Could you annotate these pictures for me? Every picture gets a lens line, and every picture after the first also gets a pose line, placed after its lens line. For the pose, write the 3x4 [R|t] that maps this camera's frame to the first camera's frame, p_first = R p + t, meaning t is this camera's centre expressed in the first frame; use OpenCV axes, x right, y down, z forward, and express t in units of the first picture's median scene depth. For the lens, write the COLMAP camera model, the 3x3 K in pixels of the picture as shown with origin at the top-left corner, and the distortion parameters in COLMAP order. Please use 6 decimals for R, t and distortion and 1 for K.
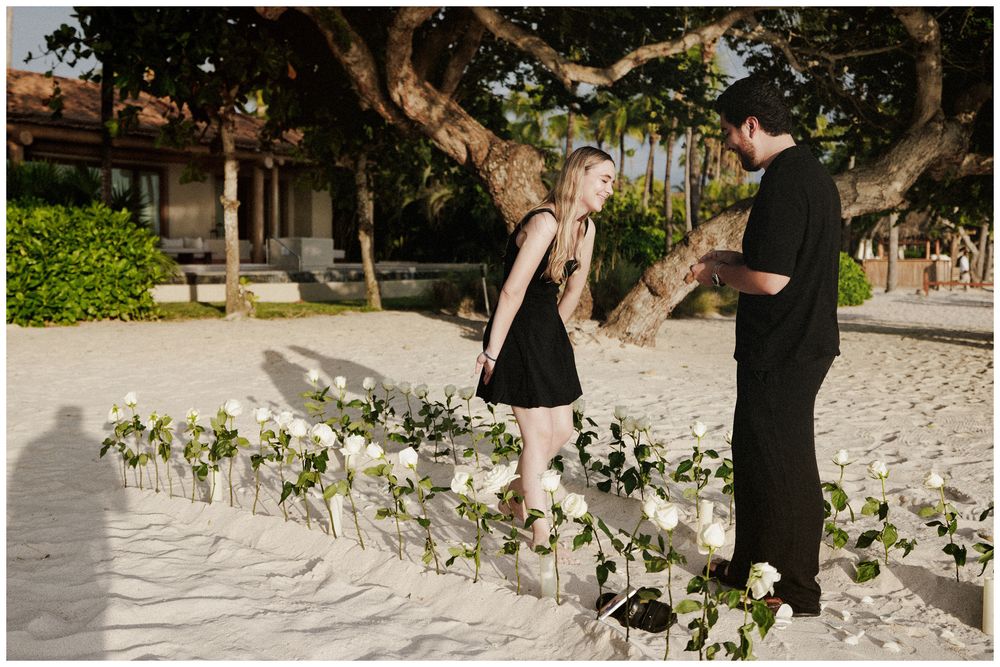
lens RADIAL K [[1024.3, 0, 475.8], [0, 1024.3, 310.9], [0, 0, 1]] dist [0.022125, 0.005340]
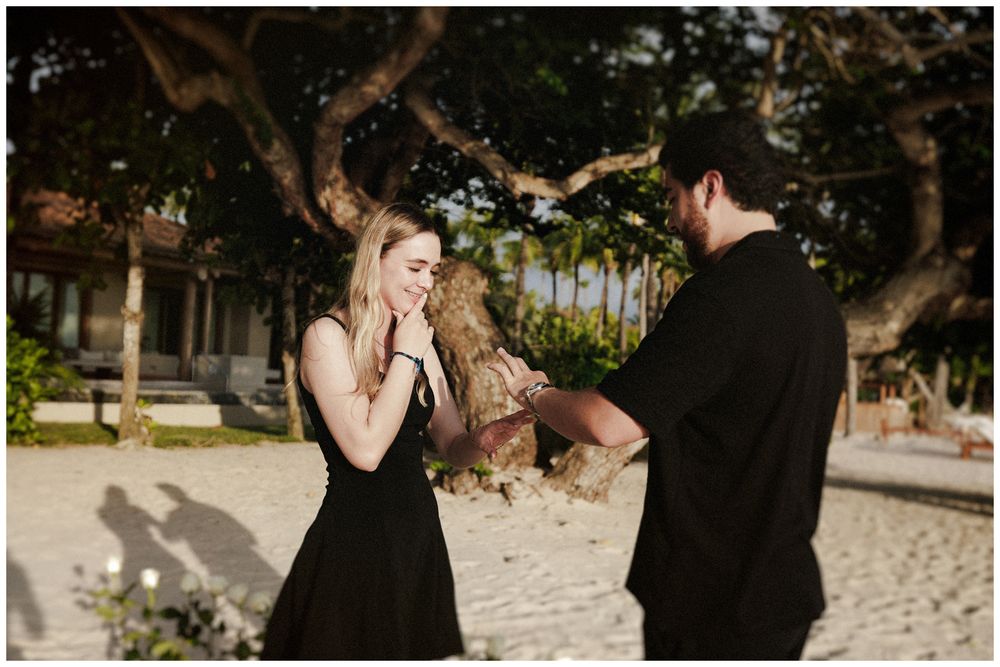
lens RADIAL K [[1034.1, 0, 474.6], [0, 1034.1, 334.4], [0, 0, 1]] dist [0.014104, 0.013534]
pose [[0.998157, 0.041689, 0.044102, 0.017555], [-0.037131, 0.994339, -0.099555, -0.011802], [-0.048002, 0.097734, 0.994054, 0.117286]]
